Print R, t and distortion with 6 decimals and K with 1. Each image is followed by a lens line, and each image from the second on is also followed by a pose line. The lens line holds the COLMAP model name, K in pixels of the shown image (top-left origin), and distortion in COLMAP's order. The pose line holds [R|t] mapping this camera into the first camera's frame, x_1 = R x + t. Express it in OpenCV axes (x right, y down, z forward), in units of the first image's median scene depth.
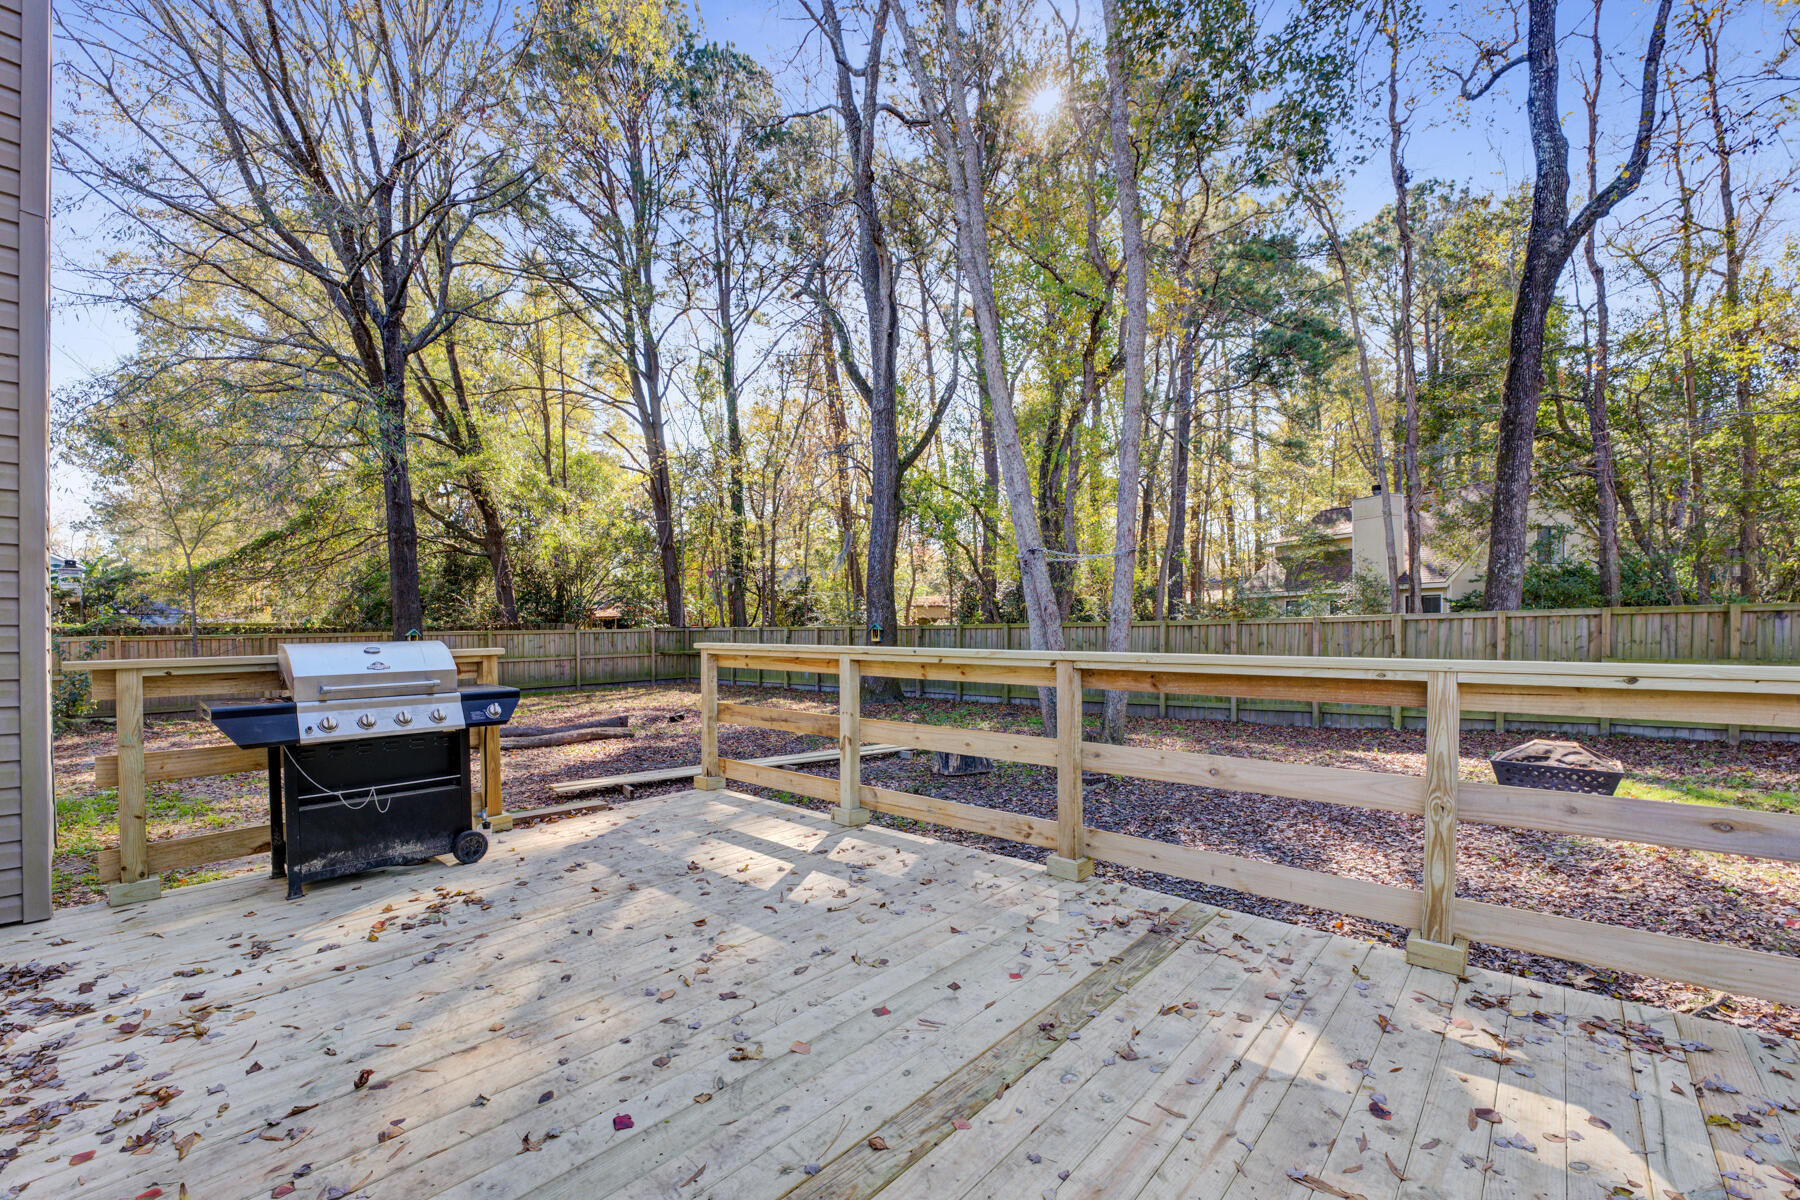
lens RADIAL K [[755.3, 0, 852.9], [0, 755.3, 627.6], [0, 0, 1]] dist [-0.017899, 0.000393]
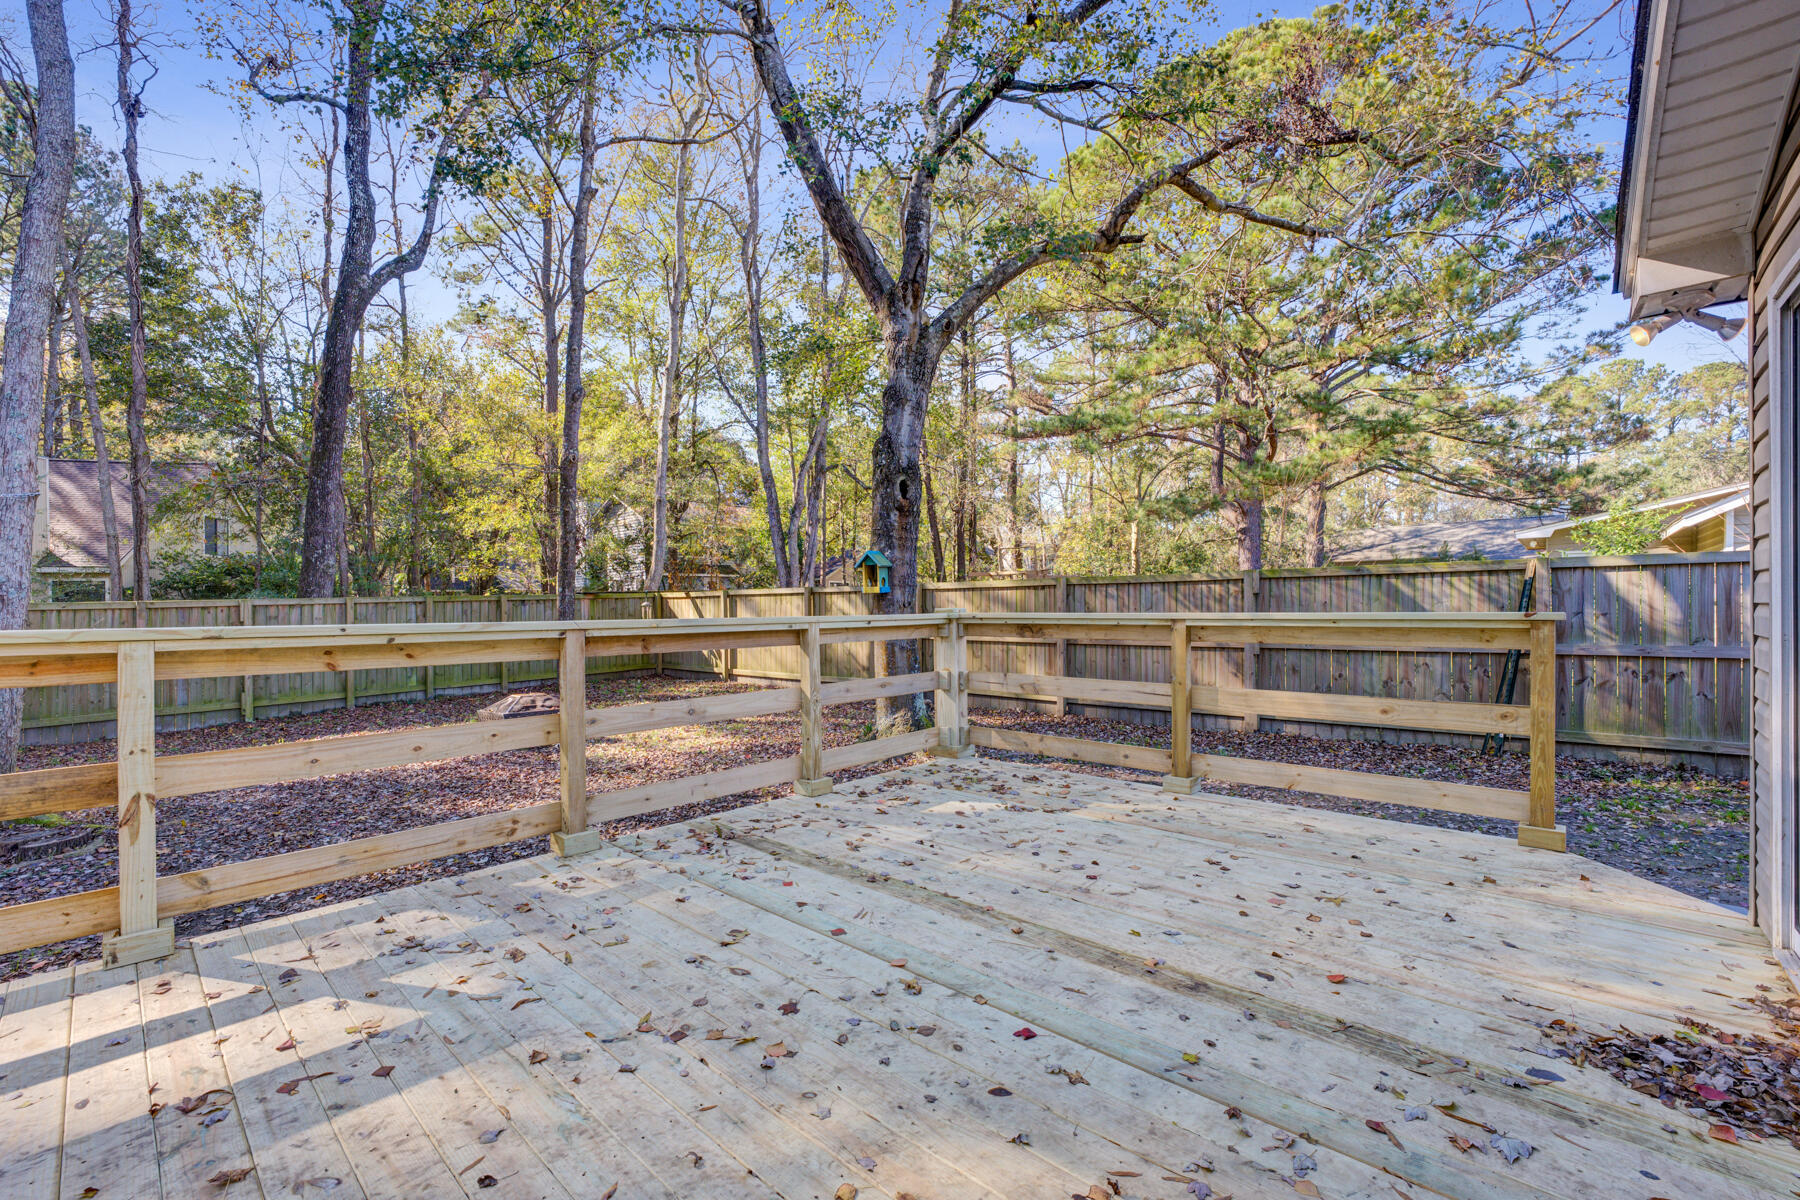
lens RADIAL K [[754.2, 0, 900.0], [0, 754.2, 600.0], [0, 0, 1]] dist [-0.021089, 0.000107]
pose [[-0.019930, 0.016325, 0.999668, -0.819557], [0.012558, 0.999792, -0.016076, 0.030404], [-0.999723, 0.012234, -0.020130, 0.702996]]
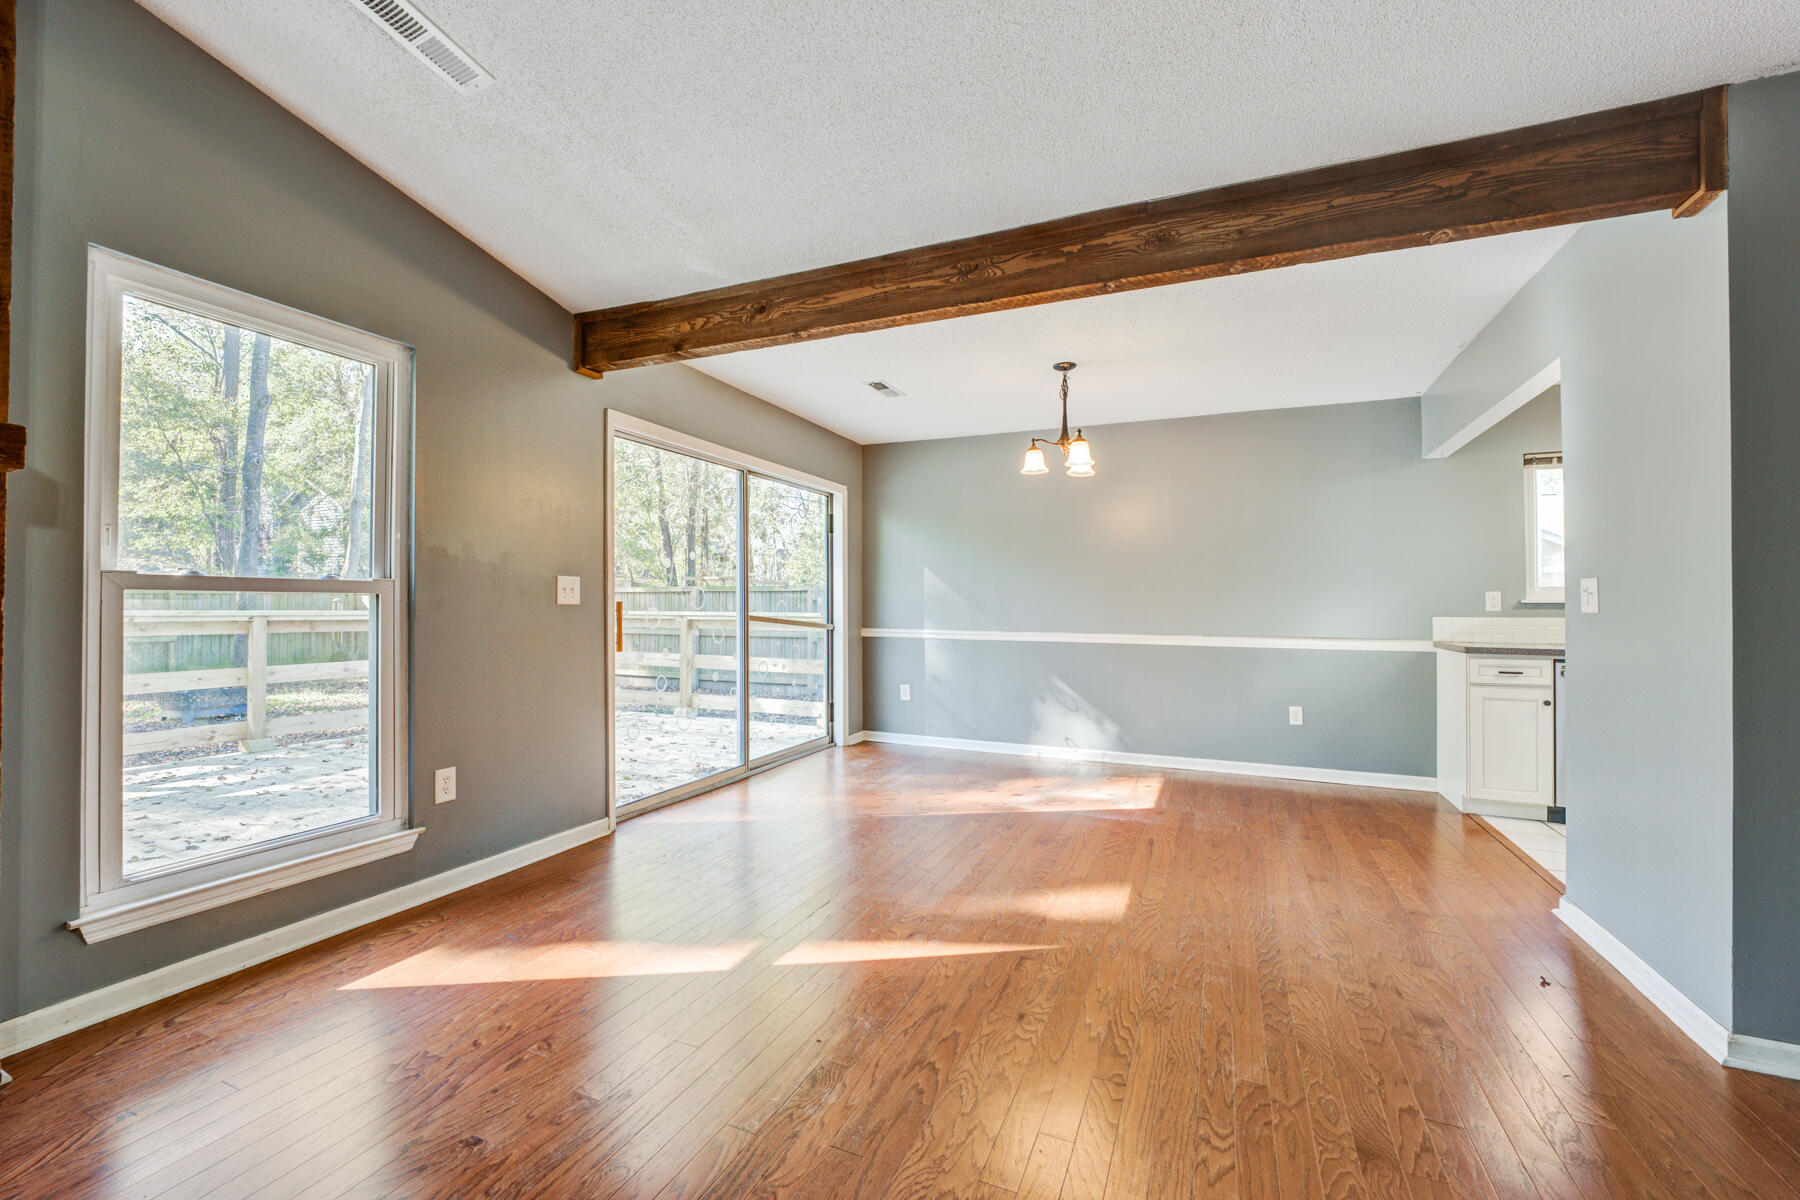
lens RADIAL K [[741.5, 0, 895.5], [0, 741.5, 595.7], [0, 0, 1]] dist [-0.019596, 0.000496]
pose [[-0.326883, 0.022588, 0.944795, -1.893646], [0.001186, 0.999723, -0.023491, 0.045482], [-0.945064, -0.006558, -0.326820, 0.278256]]
